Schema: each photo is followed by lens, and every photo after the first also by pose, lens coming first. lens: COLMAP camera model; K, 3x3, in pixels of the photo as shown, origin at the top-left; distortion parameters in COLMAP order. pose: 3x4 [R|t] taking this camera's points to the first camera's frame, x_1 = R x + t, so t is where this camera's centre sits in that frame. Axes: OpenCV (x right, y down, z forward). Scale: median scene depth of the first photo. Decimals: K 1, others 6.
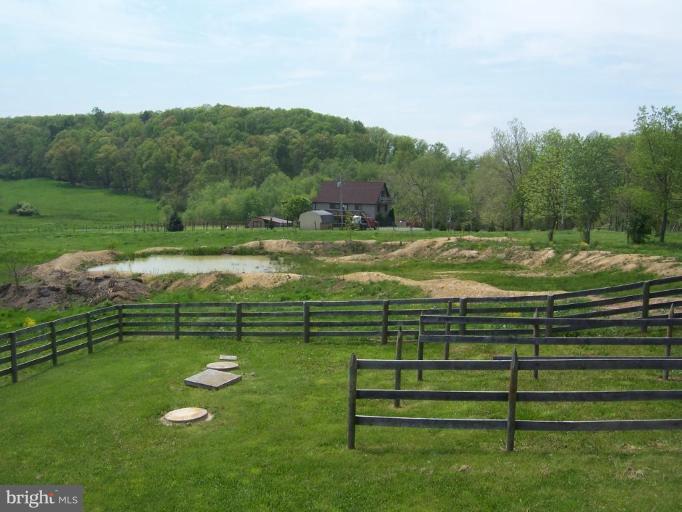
lens RADIAL K [[742.8, 0, 341.0], [0, 742.8, 256.0], [0, 0, 1]] dist [-0.226337, 0.275214]
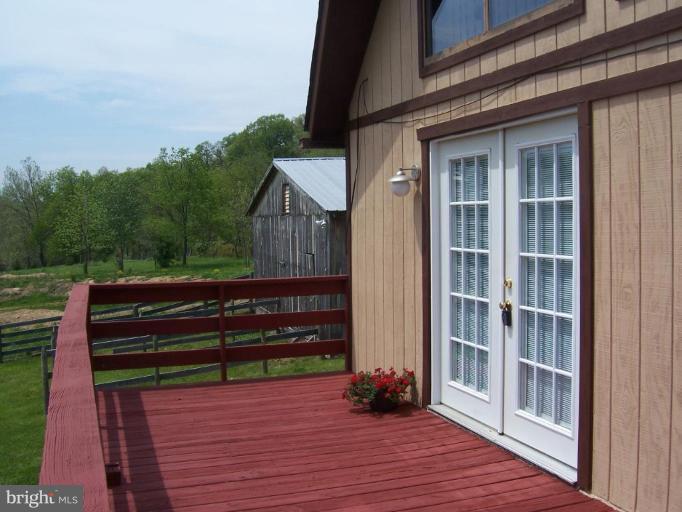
lens RADIAL K [[742.8, 0, 341.0], [0, 742.8, 256.0], [0, 0, 1]] dist [-0.226337, 0.275214]
pose [[0.783962, -0.071074, 0.616727, -0.078042], [0.099283, 0.994992, -0.011539, 0.005018], [-0.612819, 0.070276, 0.787092, -0.074004]]
